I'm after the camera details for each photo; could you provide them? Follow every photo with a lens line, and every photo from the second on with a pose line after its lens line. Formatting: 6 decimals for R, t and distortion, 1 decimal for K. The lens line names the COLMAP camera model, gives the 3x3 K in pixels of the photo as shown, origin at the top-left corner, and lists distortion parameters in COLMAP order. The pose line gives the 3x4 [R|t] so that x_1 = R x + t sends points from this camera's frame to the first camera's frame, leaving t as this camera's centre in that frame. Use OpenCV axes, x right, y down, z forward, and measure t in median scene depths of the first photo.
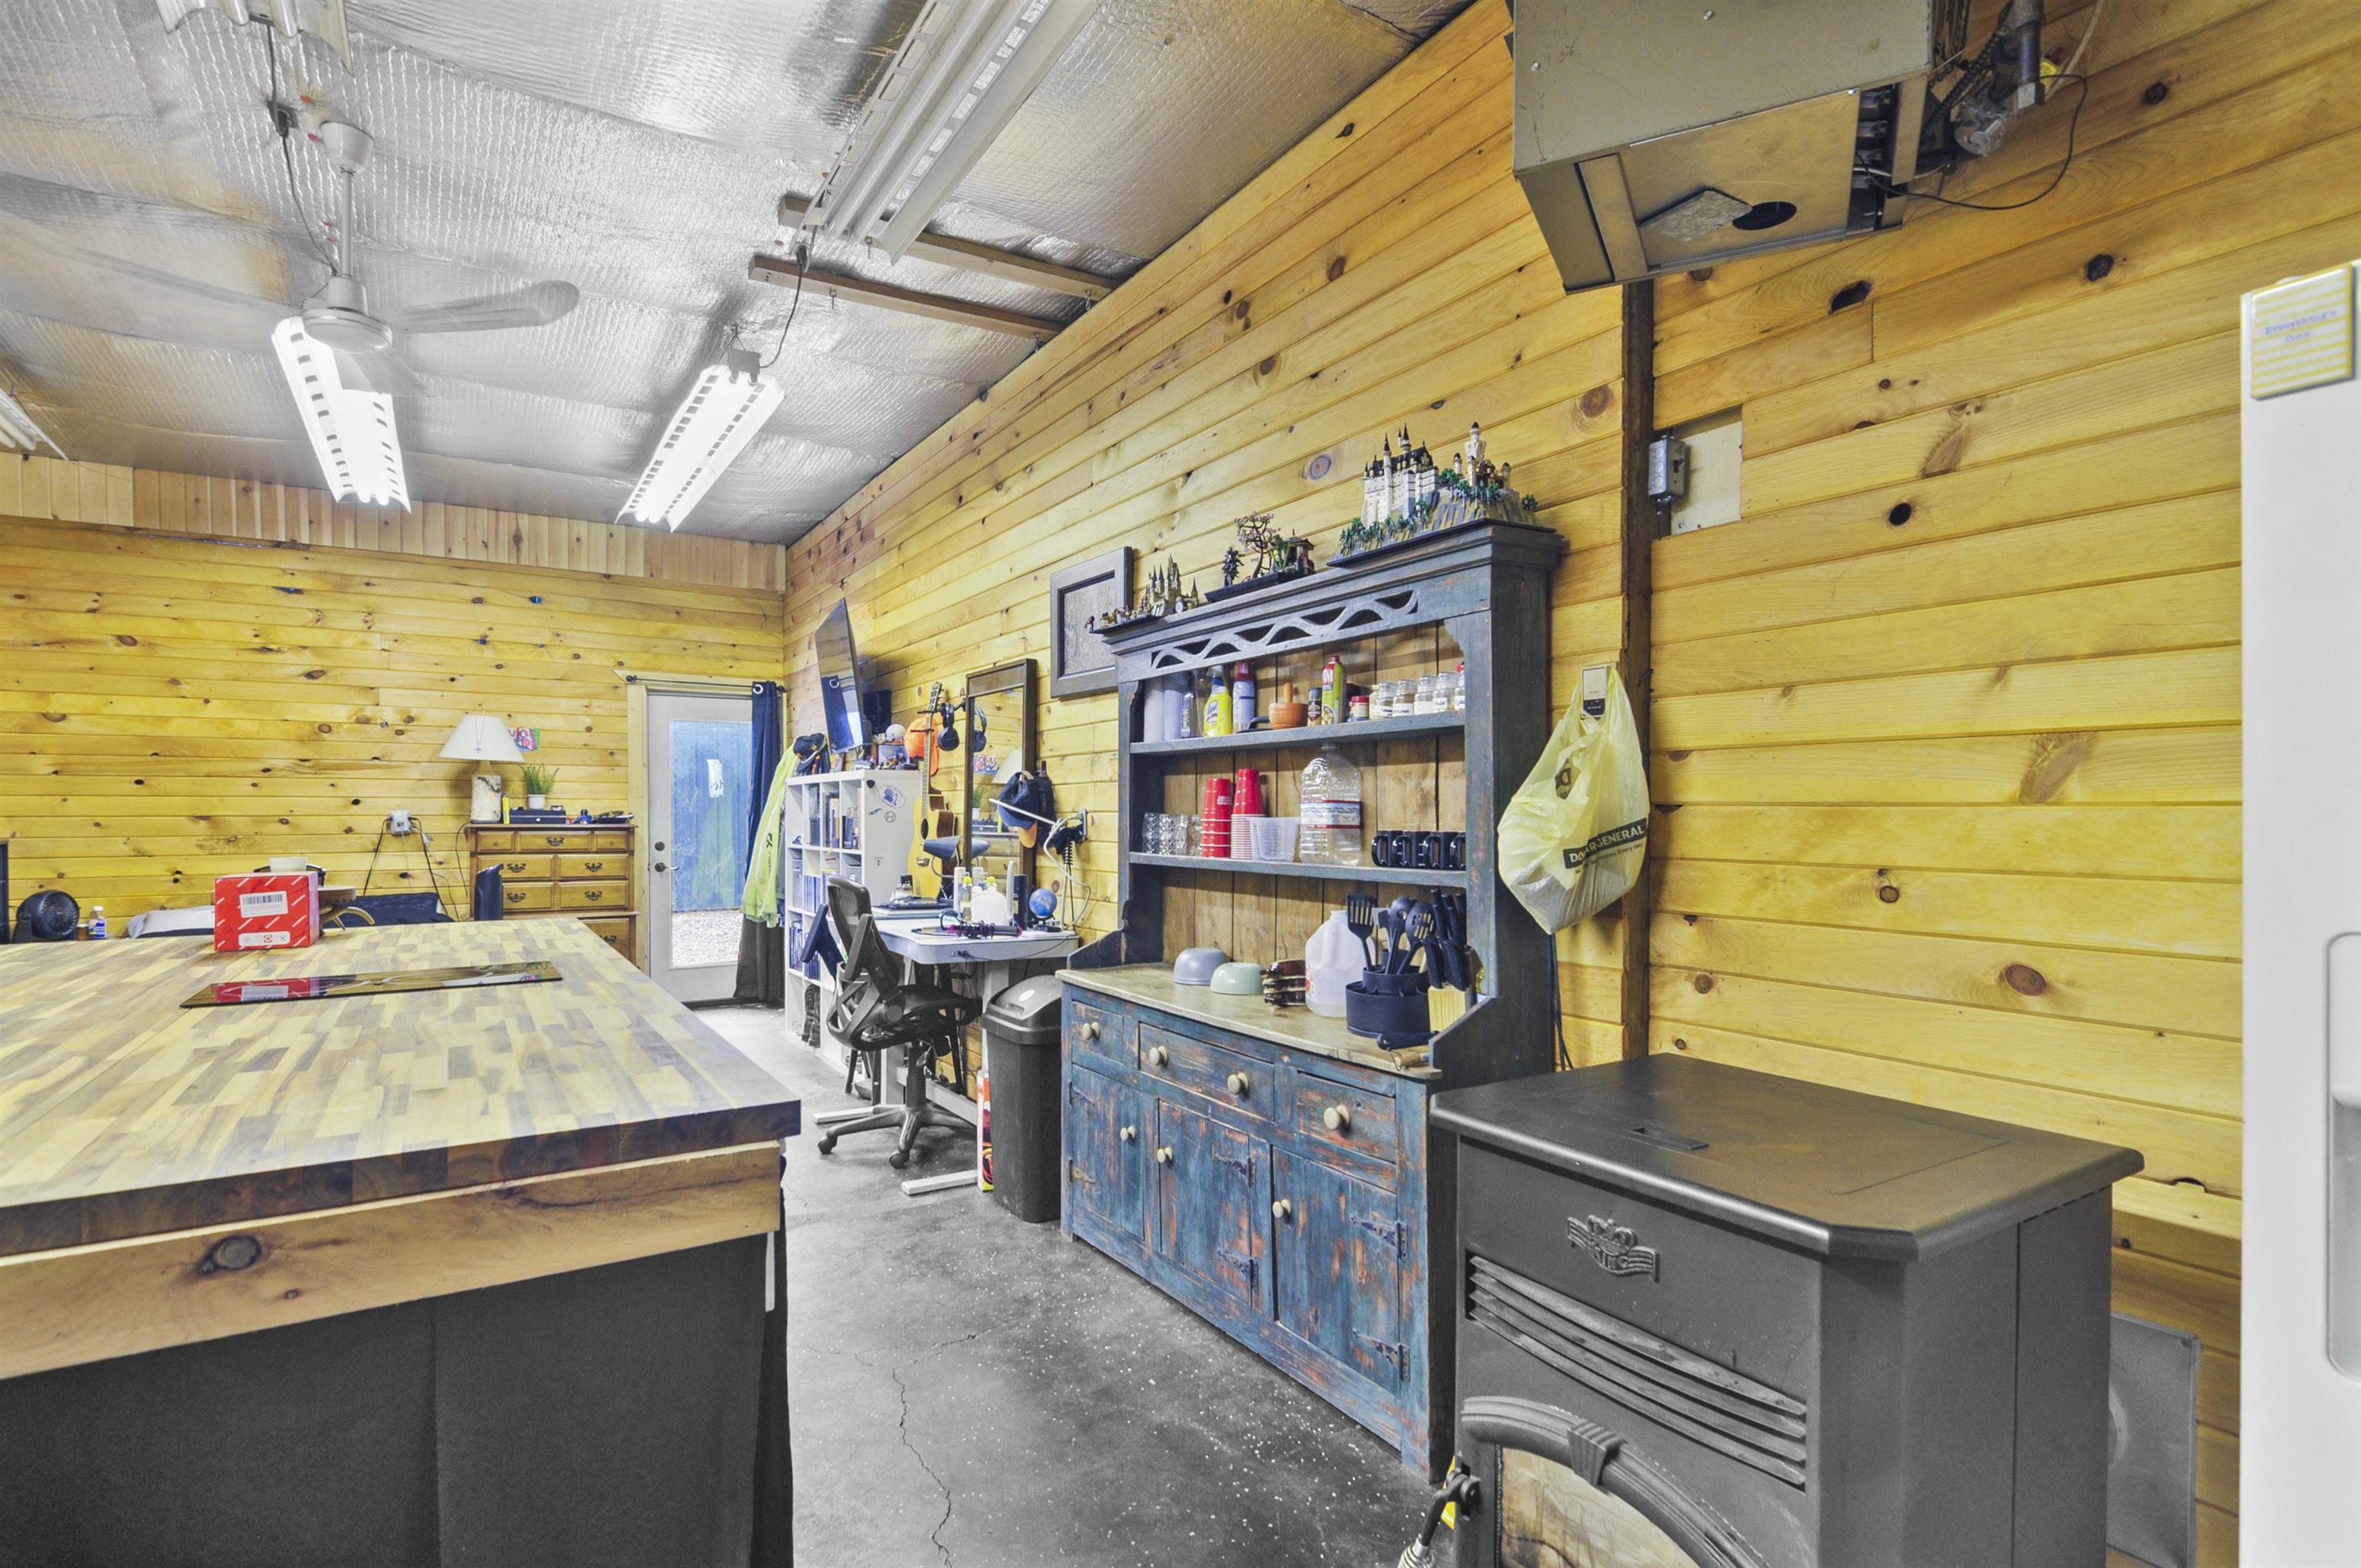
lens RADIAL K [[1157.1, 0, 1184.2], [0, 1157.1, 800.0], [0, 0, 1]] dist [-0.000530, -0.005962]
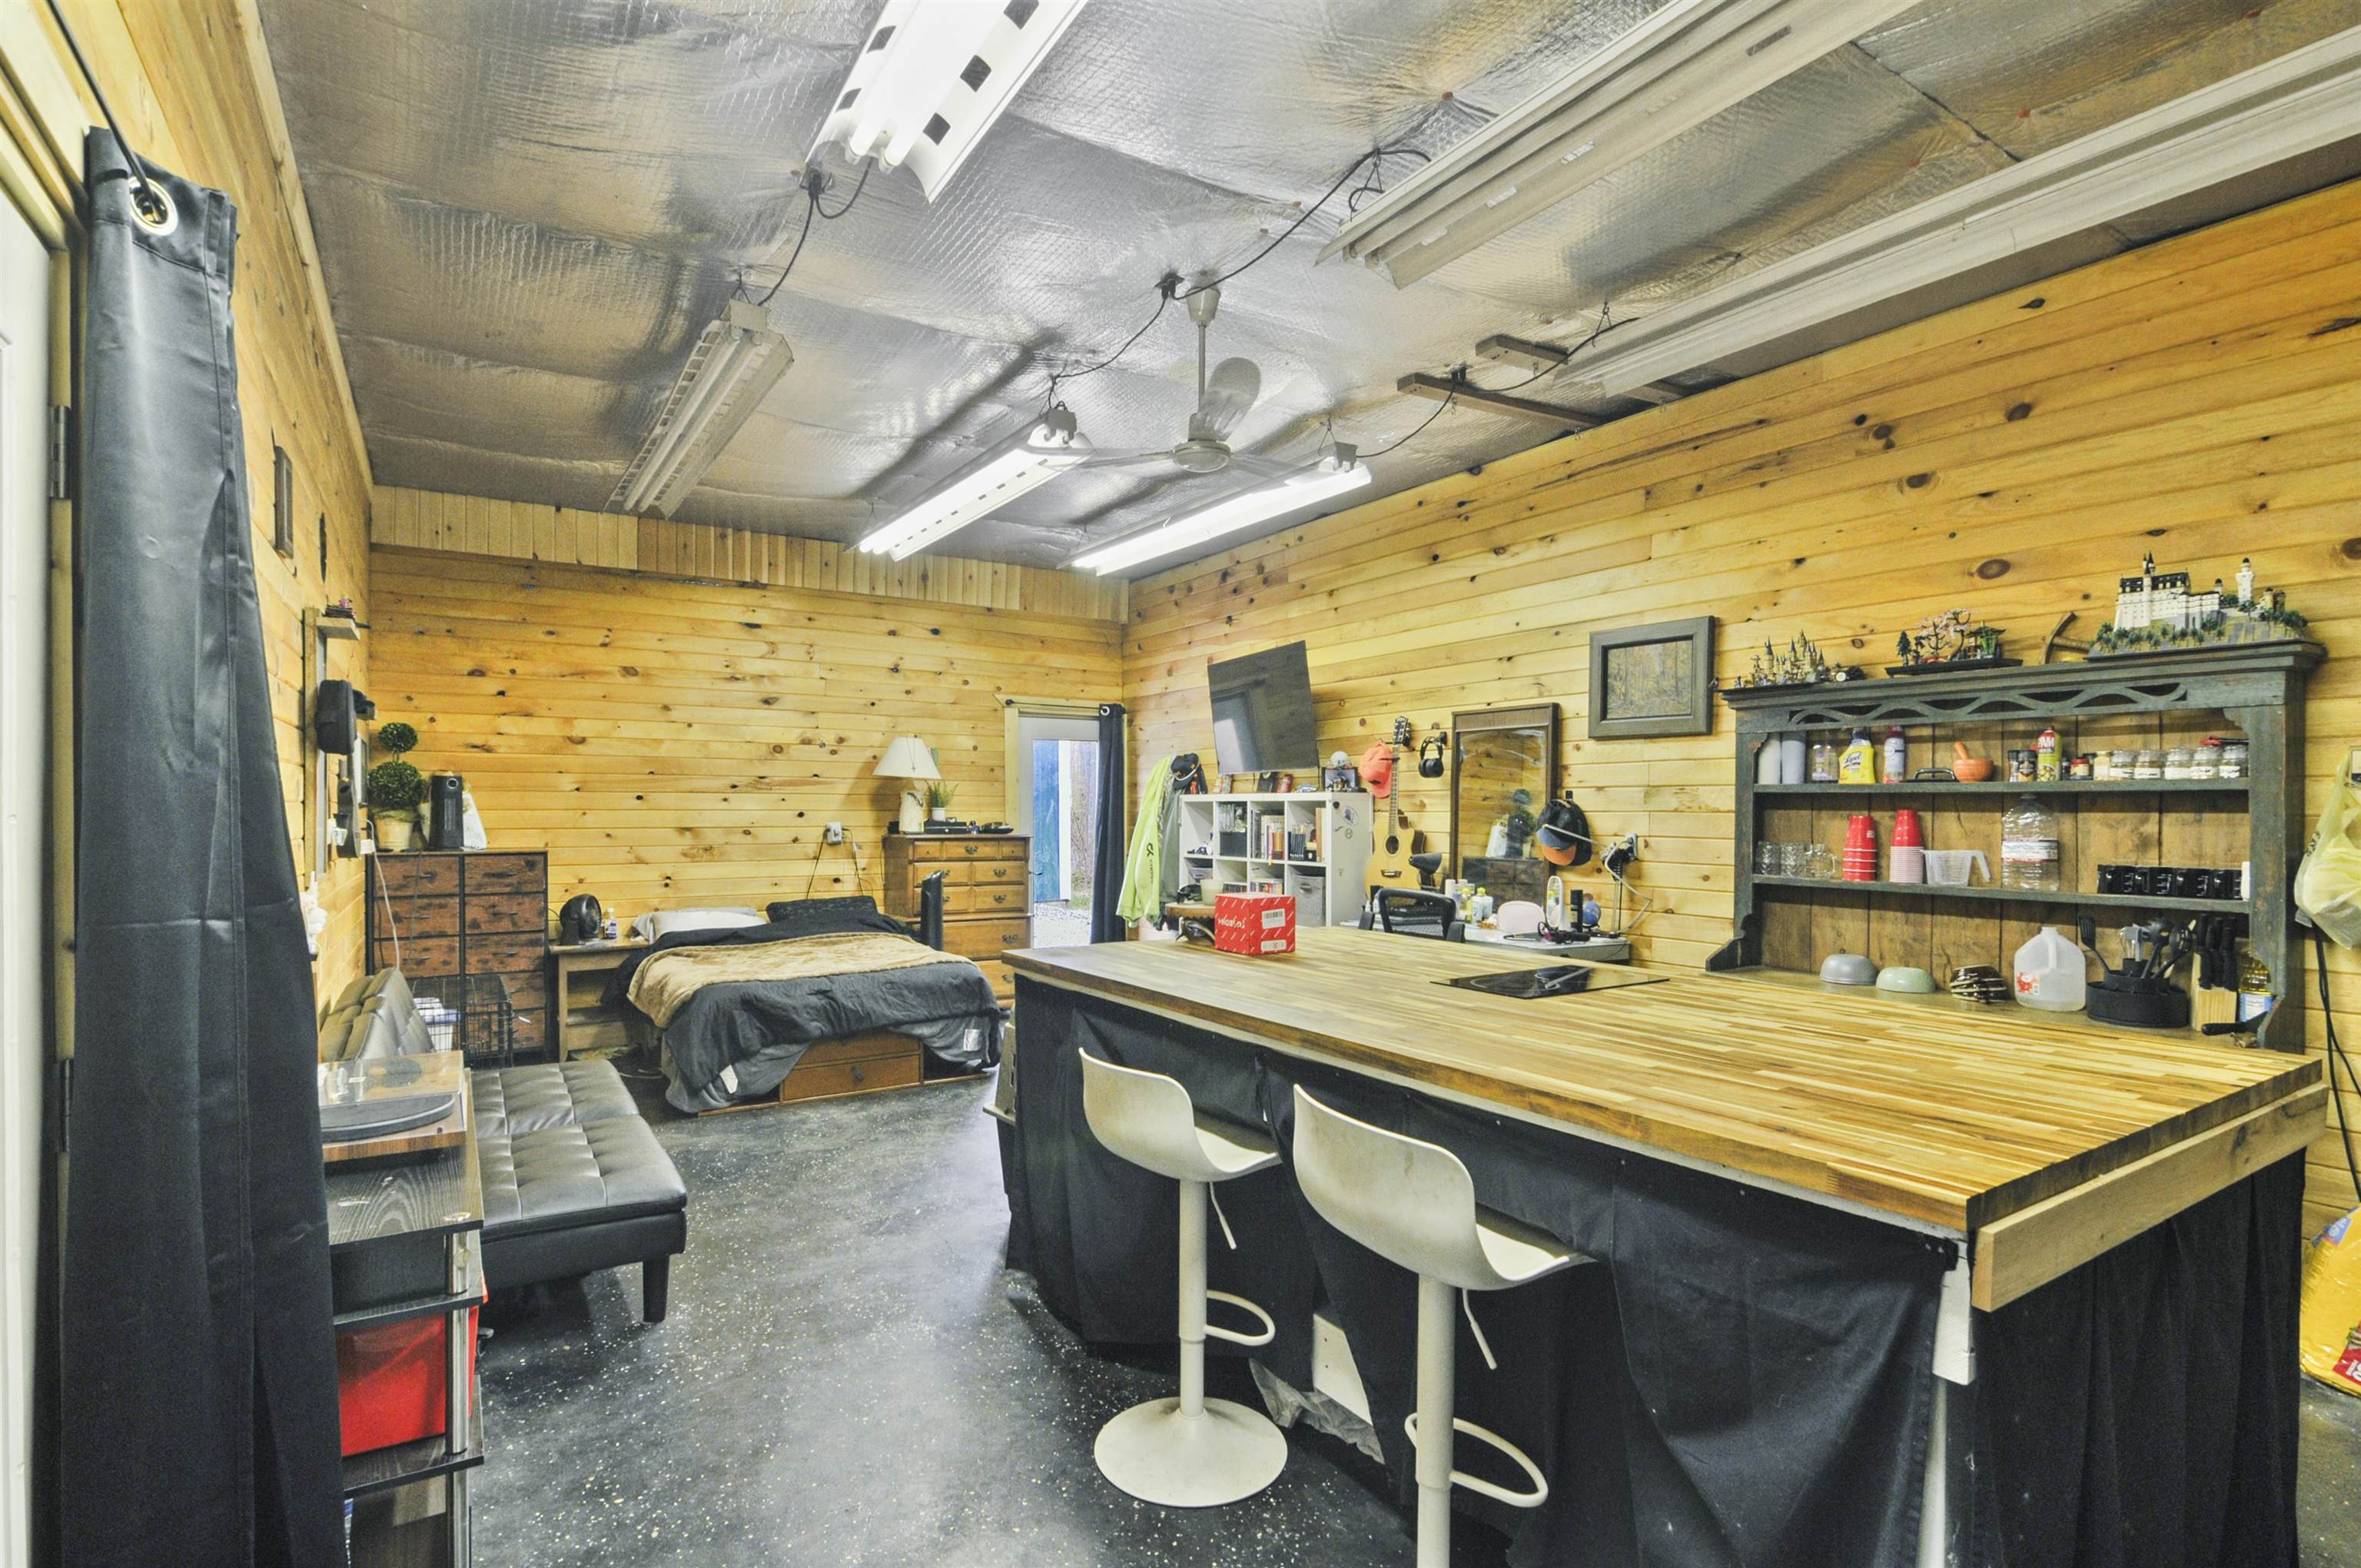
lens RADIAL K [[1157.1, 0, 1174.5], [0, 1157.1, 801.4], [0, 0, 1]] dist [-0.000530, -0.005962]
pose [[0.999960, 0.005239, -0.007317, -0.391790], [-0.005204, 0.999975, 0.004770, -0.020546], [0.007342, -0.004732, 0.999962, -0.129504]]
